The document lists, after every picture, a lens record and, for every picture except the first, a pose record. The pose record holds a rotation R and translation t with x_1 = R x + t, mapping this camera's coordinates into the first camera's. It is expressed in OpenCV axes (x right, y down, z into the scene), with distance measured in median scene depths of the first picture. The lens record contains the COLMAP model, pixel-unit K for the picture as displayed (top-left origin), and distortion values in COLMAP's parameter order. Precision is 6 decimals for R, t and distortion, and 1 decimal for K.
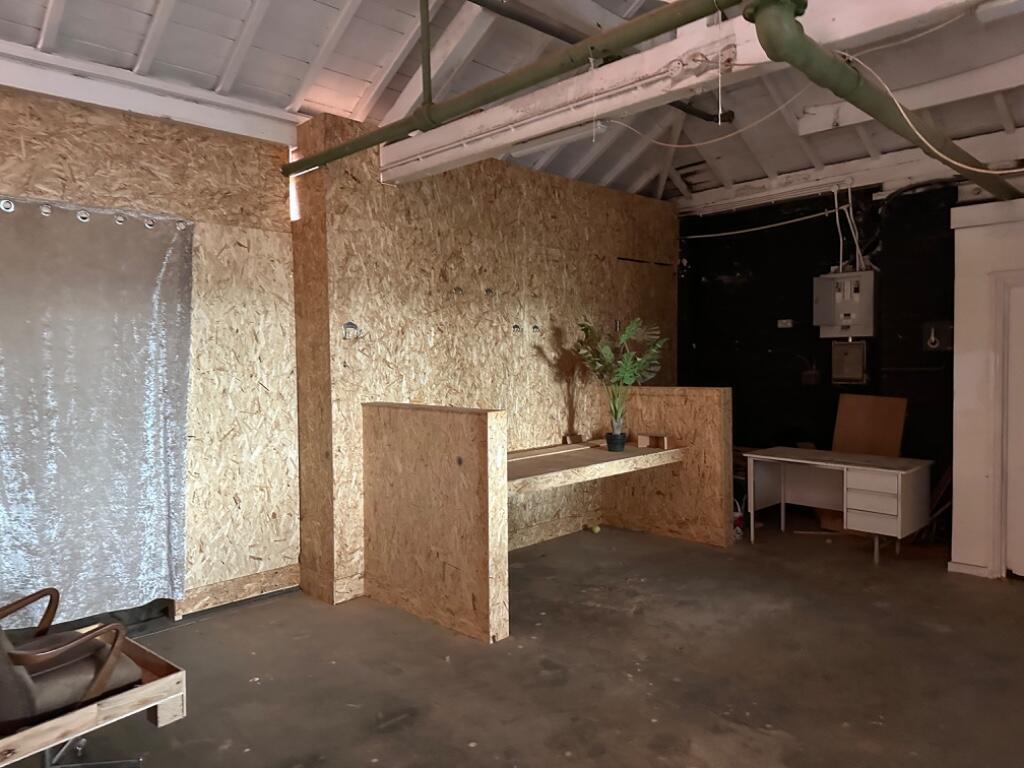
lens RADIAL K [[703.0, 0, 516.9], [0, 703.0, 384.0], [0, 0, 1]] dist [-0.010863, -0.012144]
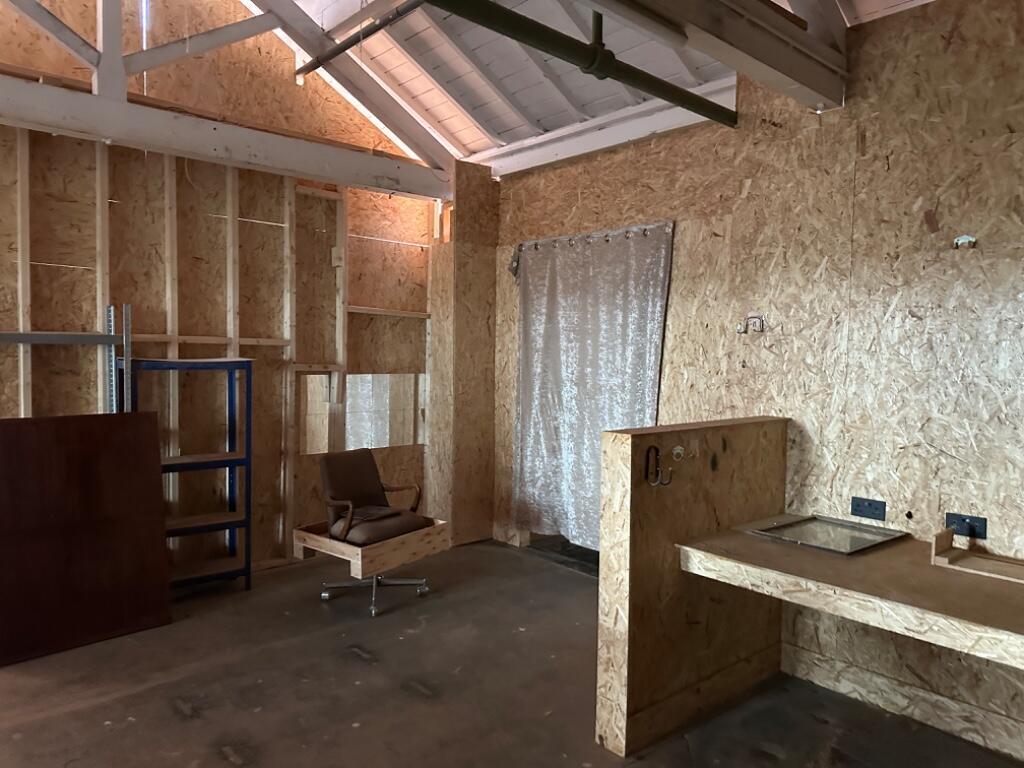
lens RADIAL K [[703.0, 0, 516.9], [0, 703.0, 384.1], [0, 0, 1]] dist [-0.010863, -0.012144]
pose [[-0.065361, 0.060038, -0.996054, 0.580493], [-0.056336, 0.996374, 0.063754, -0.042297], [0.996270, 0.060280, -0.061742, 0.798663]]
